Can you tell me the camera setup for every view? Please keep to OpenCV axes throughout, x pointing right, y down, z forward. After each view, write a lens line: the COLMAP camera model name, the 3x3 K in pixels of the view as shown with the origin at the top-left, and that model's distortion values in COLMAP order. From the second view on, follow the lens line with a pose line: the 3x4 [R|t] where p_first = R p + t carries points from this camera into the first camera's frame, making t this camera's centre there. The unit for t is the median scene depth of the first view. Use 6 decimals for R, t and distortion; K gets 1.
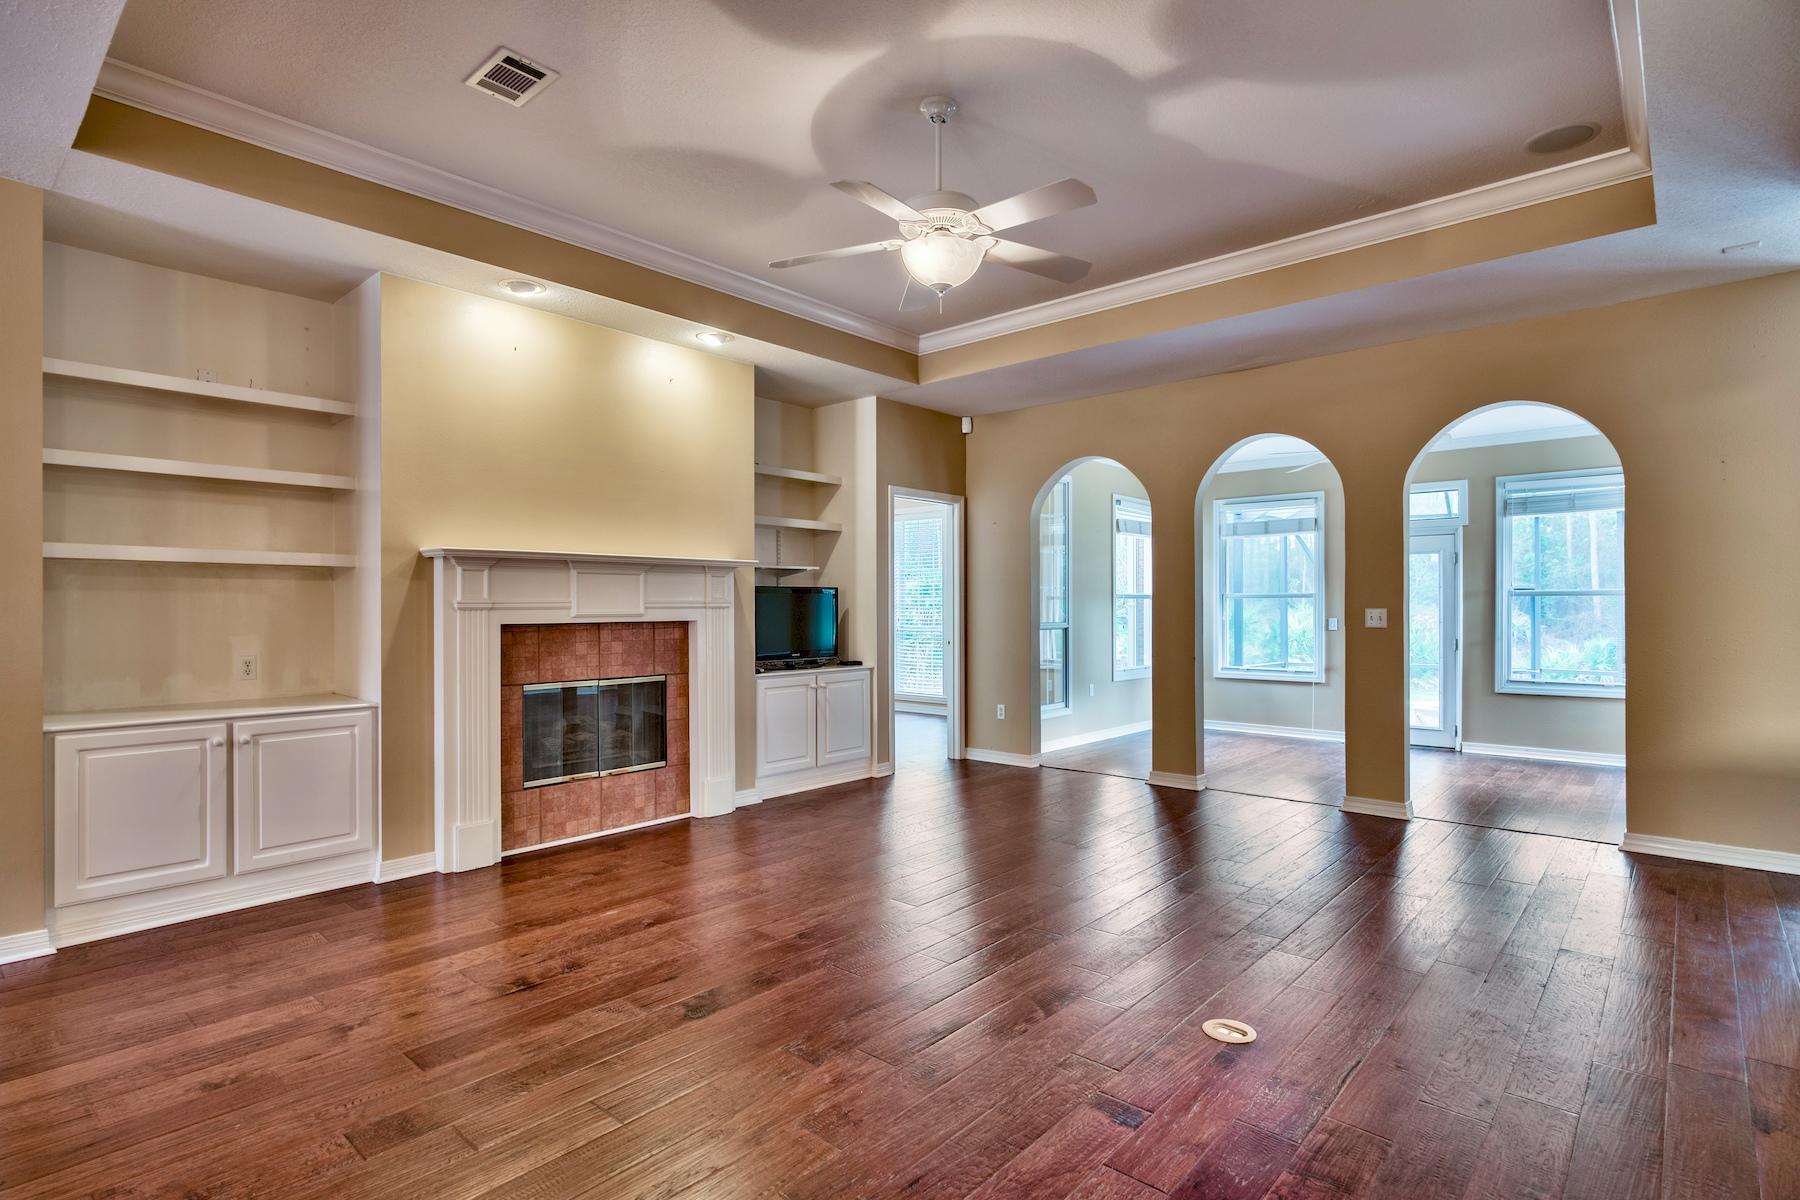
lens RADIAL K [[889.7, 0, 855.1], [0, 889.7, 603.6], [0, 0, 1]] dist [-0.001762, -0.000549]
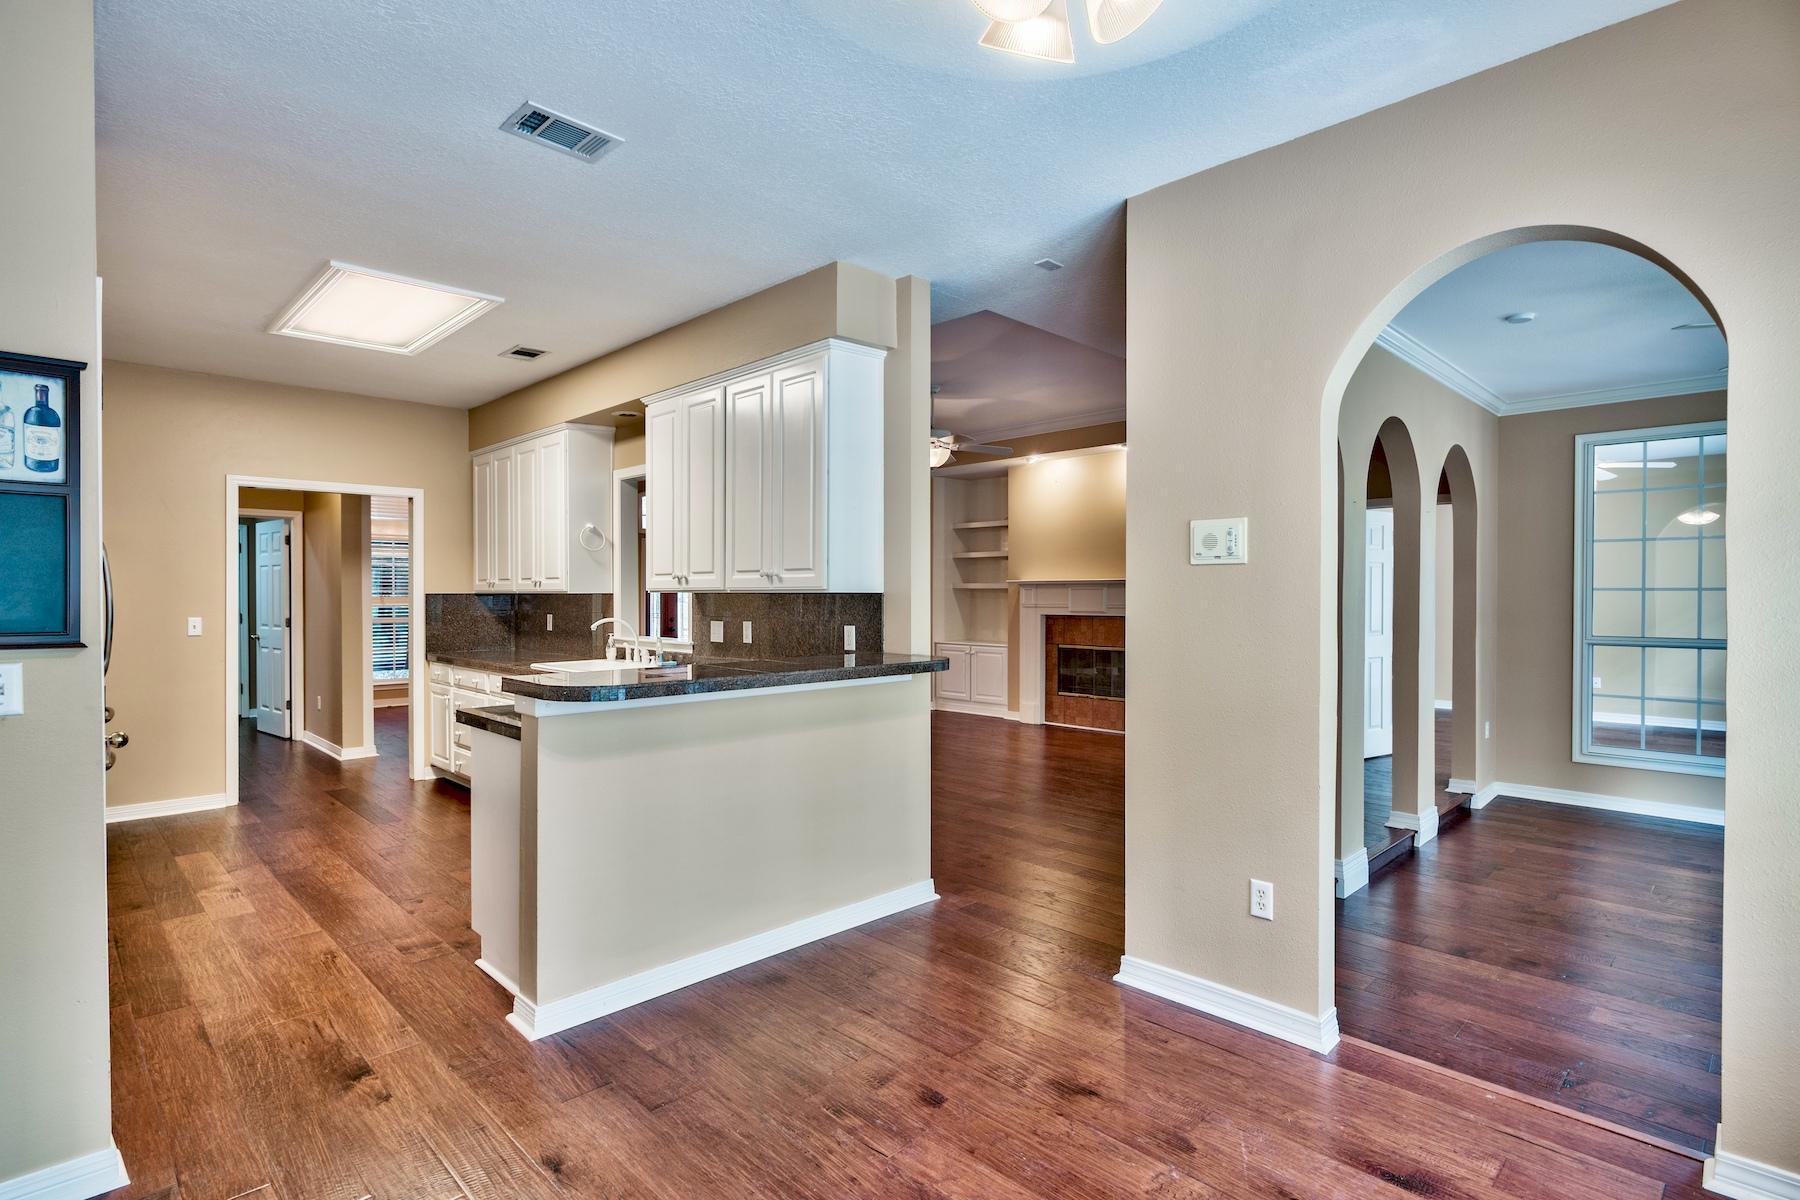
lens RADIAL K [[889.7, 0, 855.1], [0, 889.7, 603.6], [0, 0, 1]] dist [-0.001762, -0.000549]
pose [[-0.059174, 0.011472, -0.998182, 1.341034], [0.006023, 0.999920, 0.011135, -0.023135], [0.998229, -0.005353, -0.059239, 0.510525]]
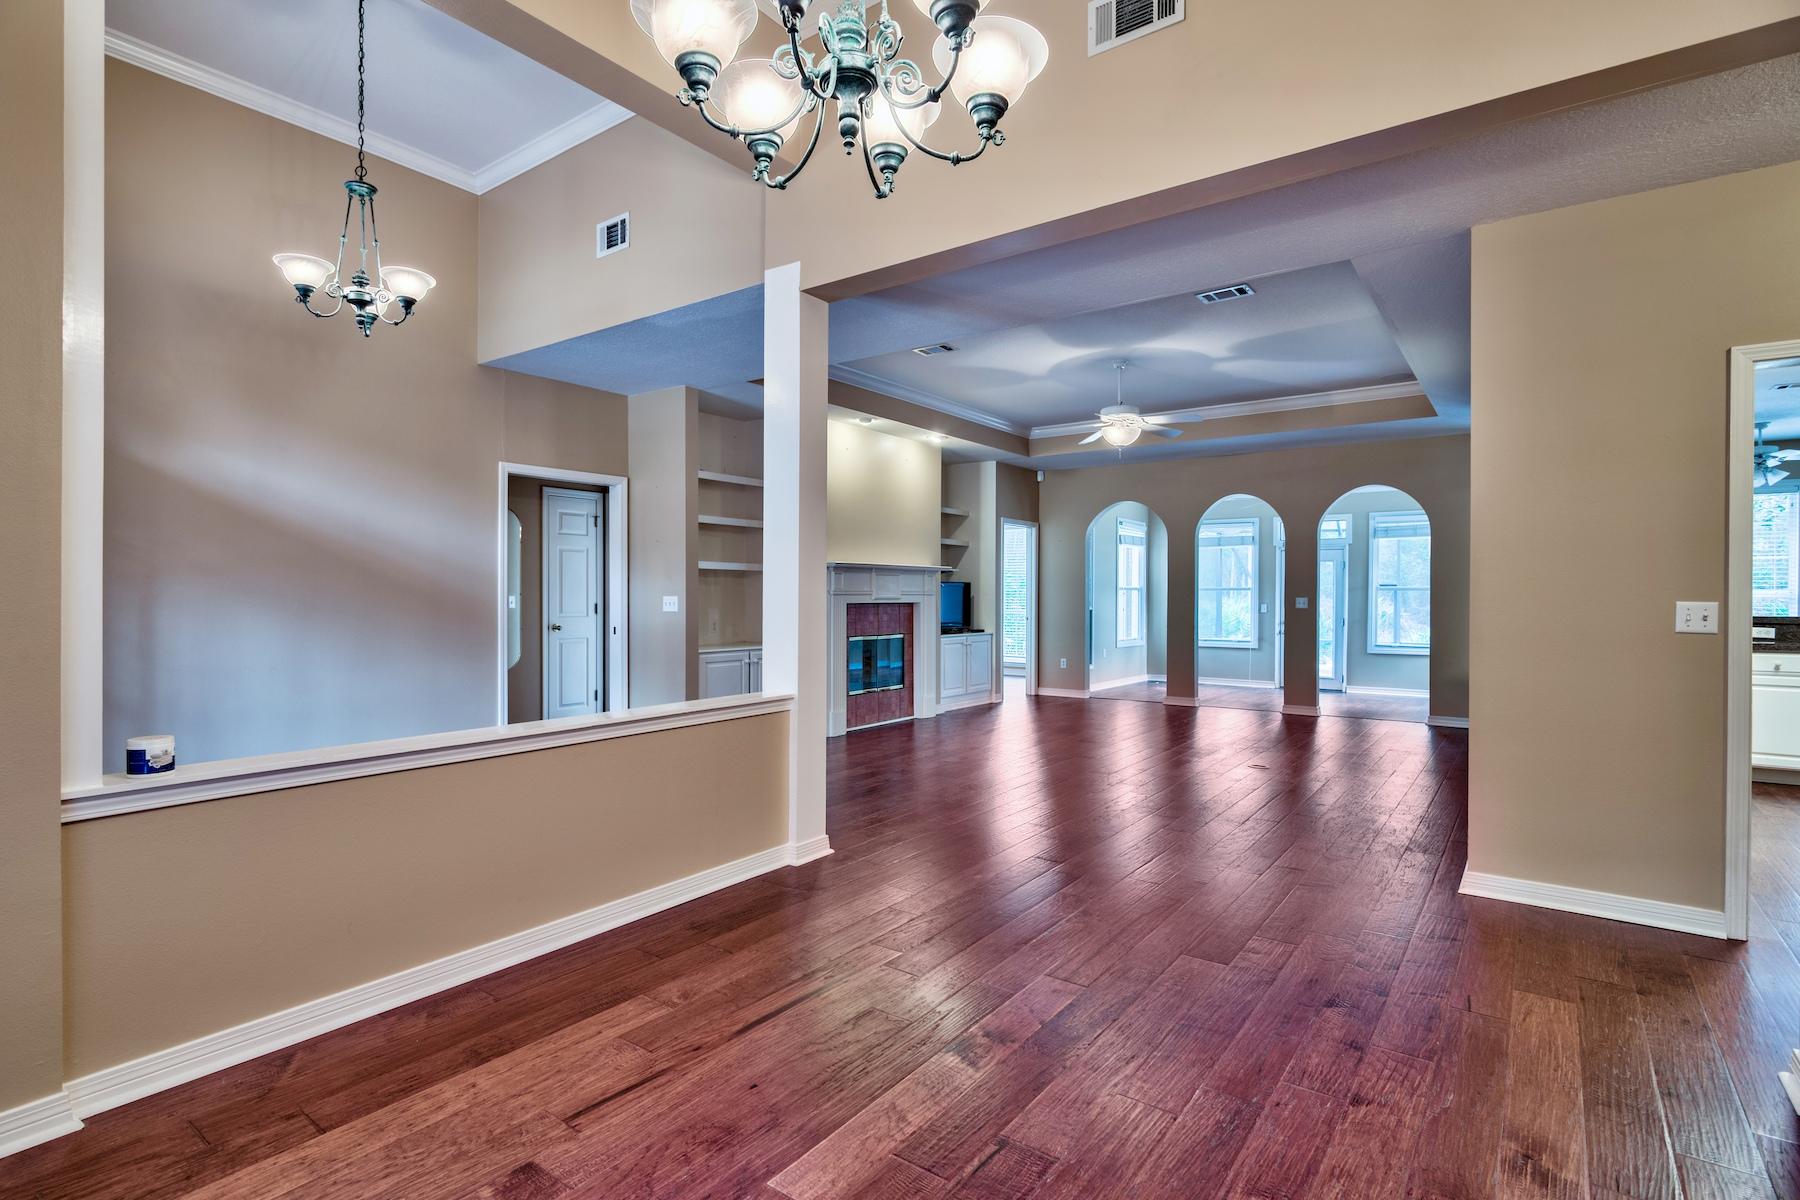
lens RADIAL K [[896.3, 0, 835.3], [0, 896.3, 597.5], [0, 0, 1]] dist [0.000317, -0.000043]
pose [[0.996515, 0.005546, 0.083230, -0.431313], [-0.006113, 0.999960, 0.006563, -0.000513], [-0.083190, -0.007049, 0.996509, -0.618312]]
